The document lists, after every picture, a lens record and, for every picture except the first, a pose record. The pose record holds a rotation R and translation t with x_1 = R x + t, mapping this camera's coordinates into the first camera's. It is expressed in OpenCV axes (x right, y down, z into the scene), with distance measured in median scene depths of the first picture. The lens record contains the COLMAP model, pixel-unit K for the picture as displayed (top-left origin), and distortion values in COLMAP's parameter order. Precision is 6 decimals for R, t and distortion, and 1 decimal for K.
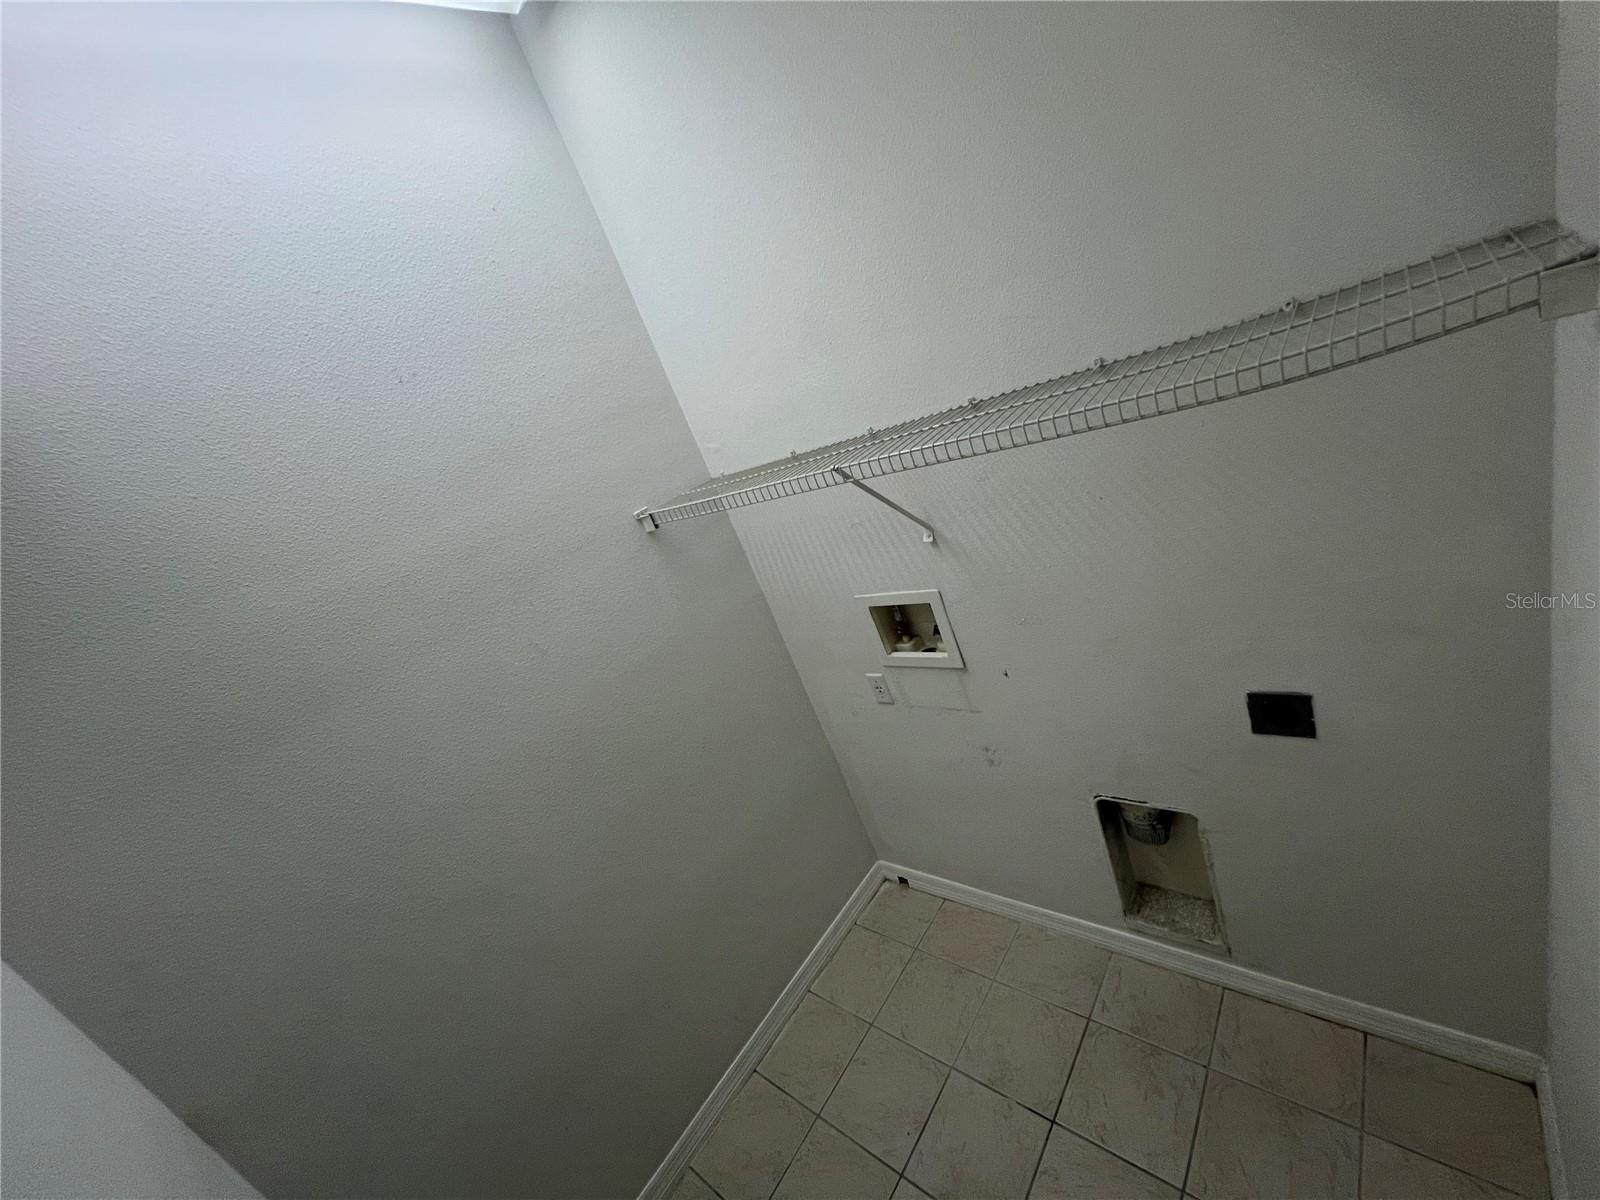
lens RADIAL K [[640.7, 0, 800.6], [0, 640.7, 600.0], [0, 0, 1]] dist [-0.000617, 0.000516]
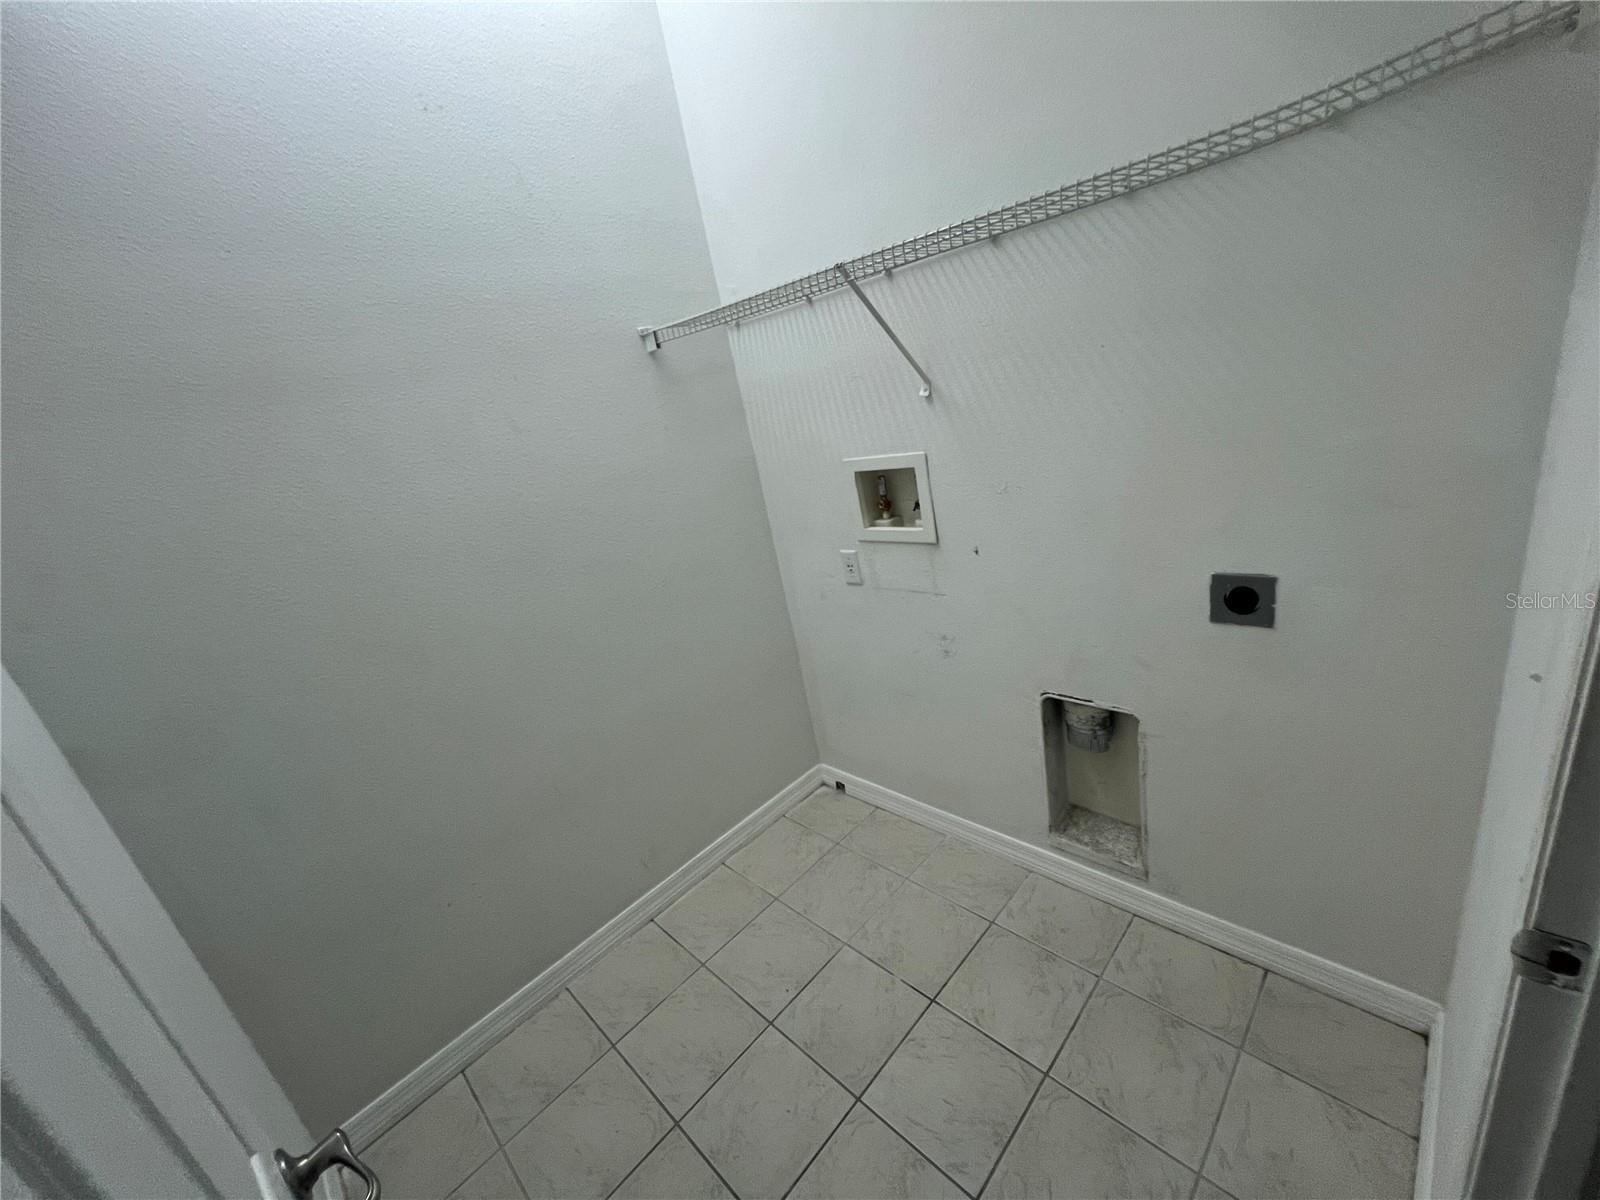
lens RADIAL K [[640.7, 0, 800.3], [0, 640.7, 599.8], [0, 0, 1]] dist [-0.000617, 0.000516]
pose [[0.980675, 0.194818, -0.017985, 0.085602], [-0.194712, 0.980832, 0.007445, 0.224318], [0.019091, -0.003800, 0.999811, 0.017130]]
